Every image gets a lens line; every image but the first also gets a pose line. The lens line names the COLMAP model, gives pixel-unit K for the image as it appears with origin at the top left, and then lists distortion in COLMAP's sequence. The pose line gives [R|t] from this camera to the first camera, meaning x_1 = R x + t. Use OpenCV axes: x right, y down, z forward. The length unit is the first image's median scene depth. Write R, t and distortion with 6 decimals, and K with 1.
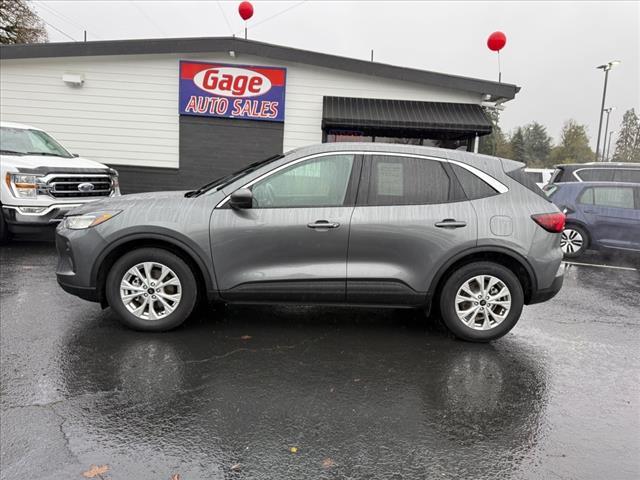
lens RADIAL K [[444.0, 0, 320.0], [0, 444.0, 240.0], [0, 0, 1]] dist [0.104147, -0.137648]
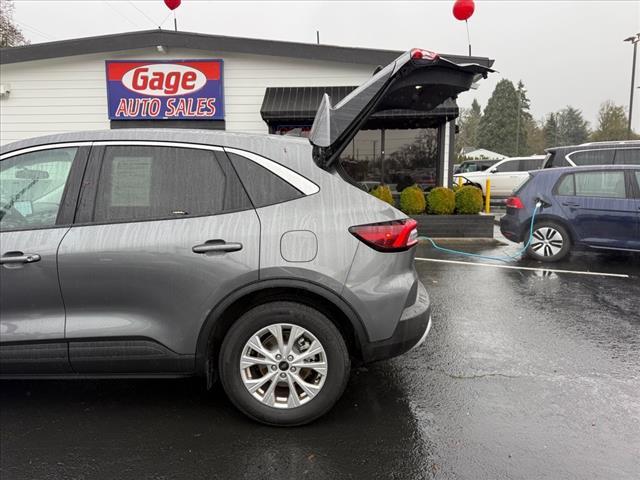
lens RADIAL K [[449.0, 0, 311.8], [0, 449.0, 240.2], [0, 0, 1]] dist [0.069016, -0.076255]
pose [[0.995276, -0.047899, -0.084447, 0.202540], [0.047511, 0.998849, -0.006608, -0.014806], [0.084666, 0.002565, 0.996406, 0.156378]]
